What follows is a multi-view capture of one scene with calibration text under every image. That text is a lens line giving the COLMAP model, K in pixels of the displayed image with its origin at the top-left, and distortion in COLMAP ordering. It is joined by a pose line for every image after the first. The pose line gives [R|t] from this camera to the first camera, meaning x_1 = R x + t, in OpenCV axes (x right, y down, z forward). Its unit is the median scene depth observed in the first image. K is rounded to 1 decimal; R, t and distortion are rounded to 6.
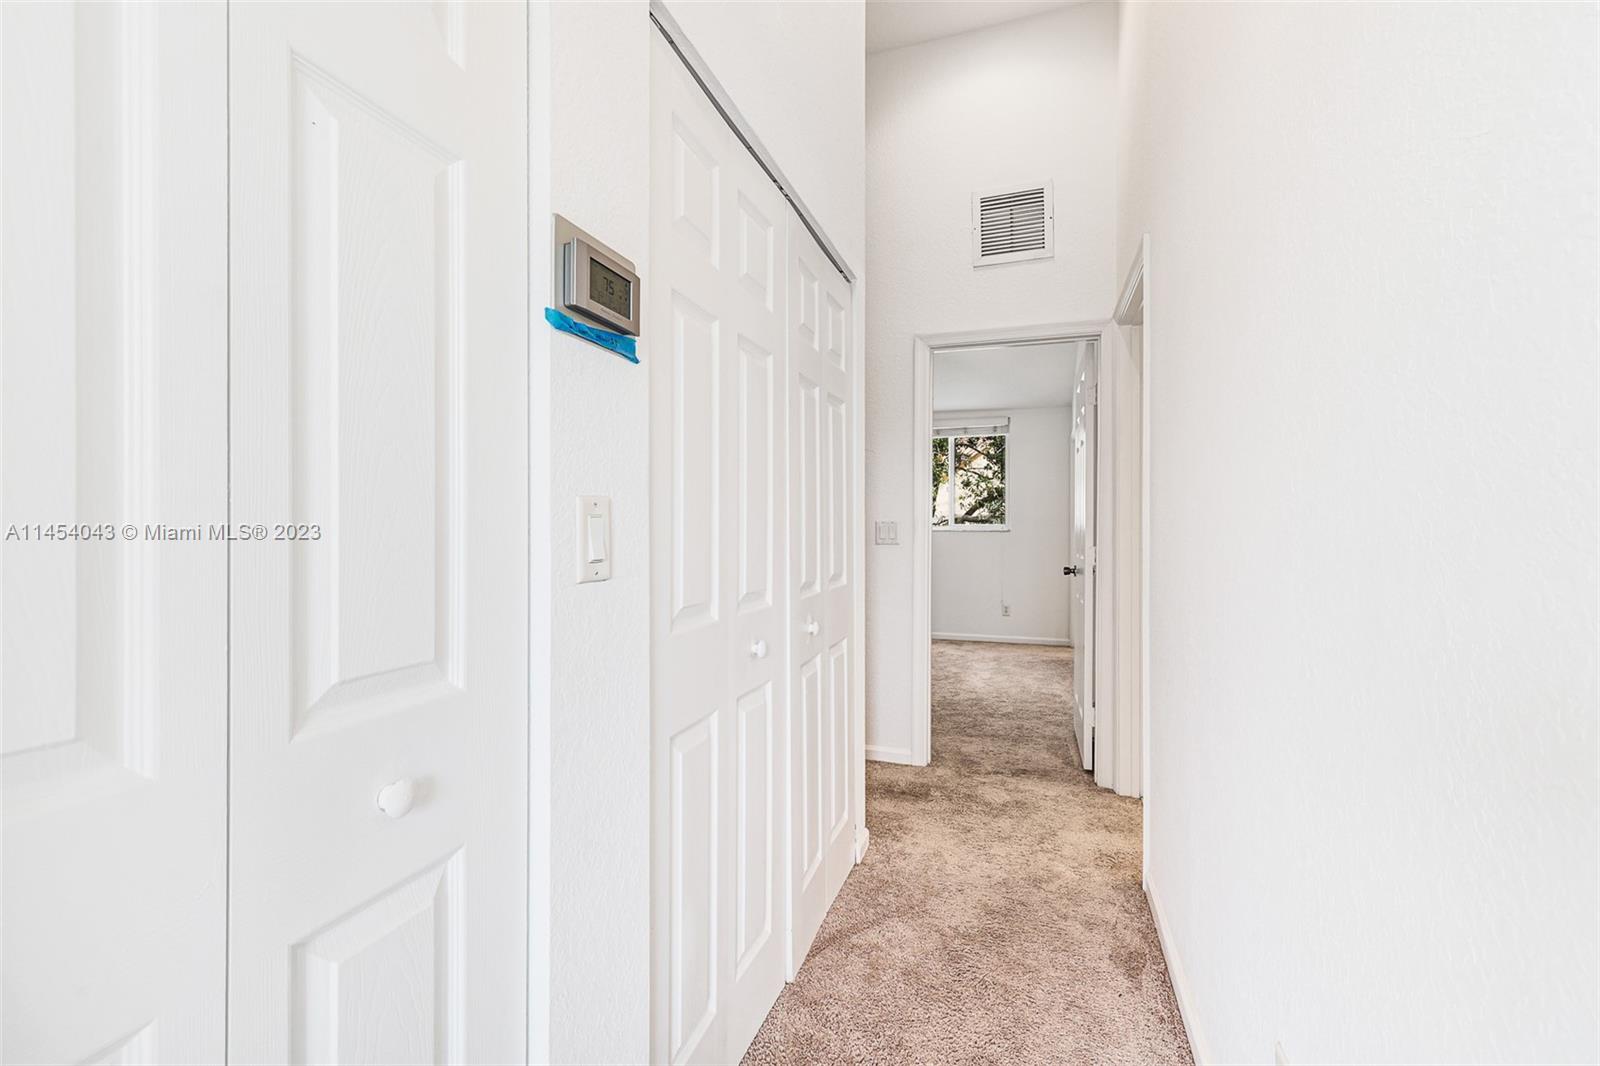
lens RADIAL K [[690.4, 0, 793.3], [0, 690.4, 528.9], [0, 0, 1]] dist [-0.000898, -0.000137]
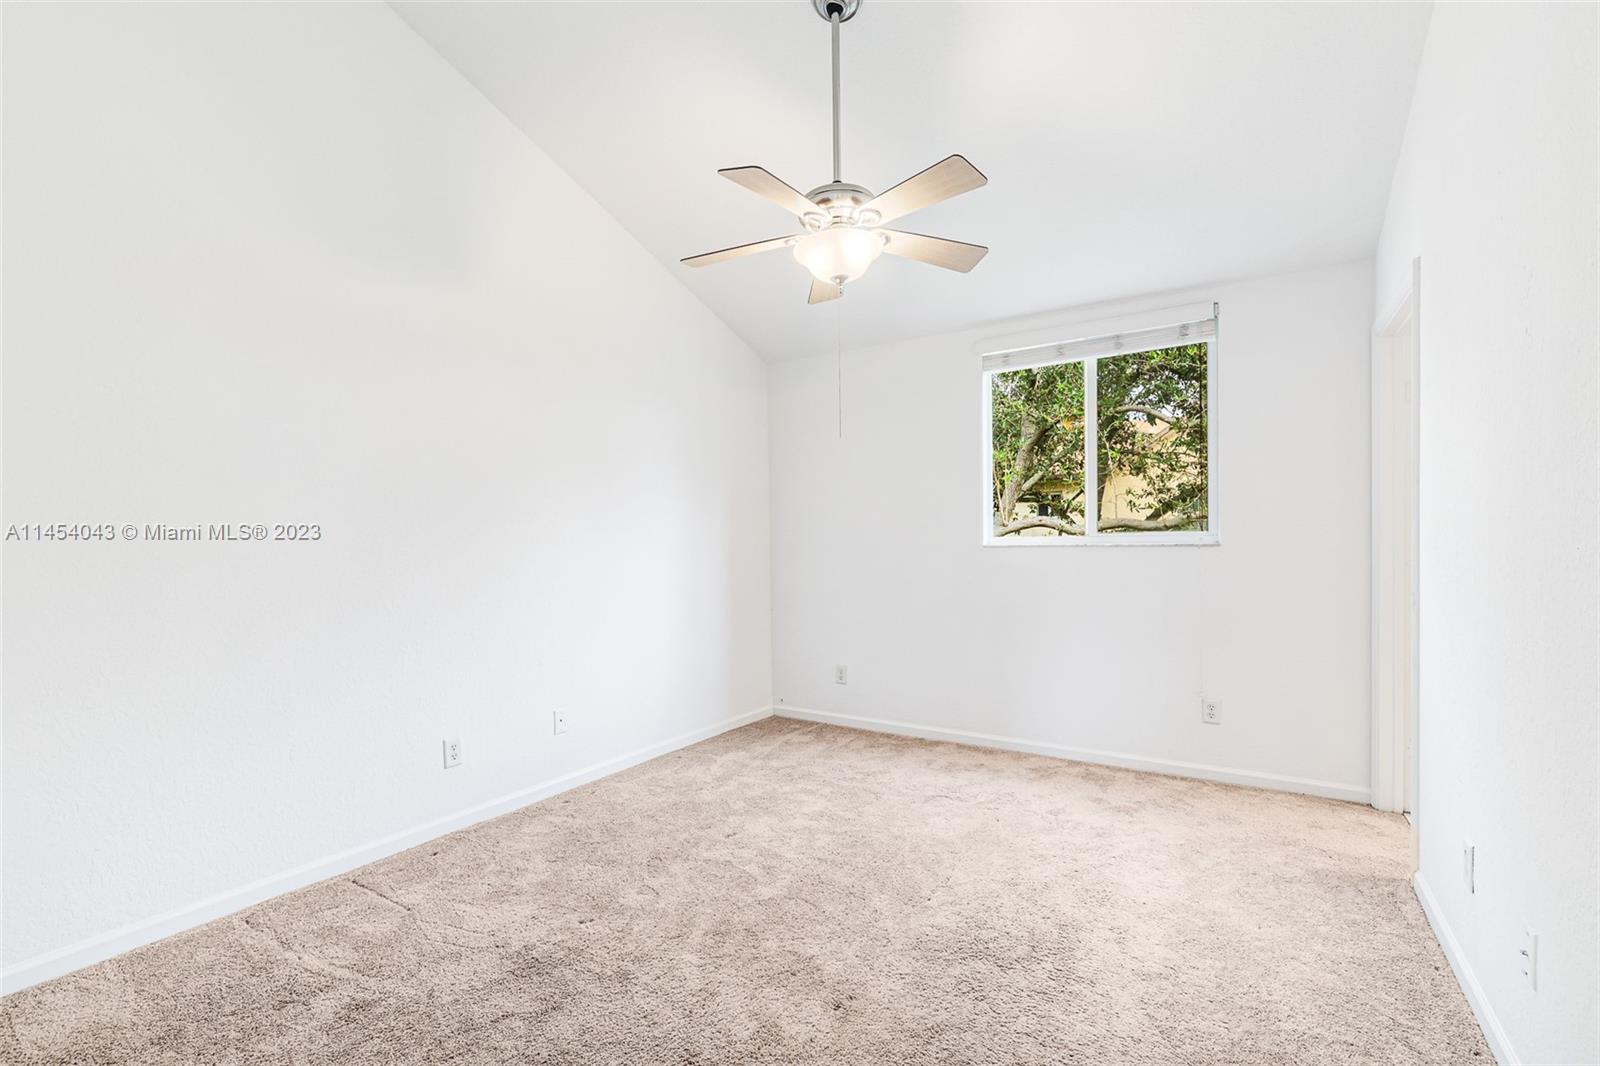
lens RADIAL K [[700.4, 0, 788.5], [0, 700.4, 548.2], [0, 0, 1]] dist [-0.000060, 0.000005]
pose [[0.970673, -0.004952, -0.240354, 0.123638], [0.006334, 0.999968, 0.004979, 0.001444], [0.240322, -0.006355, 0.970672, 0.402589]]
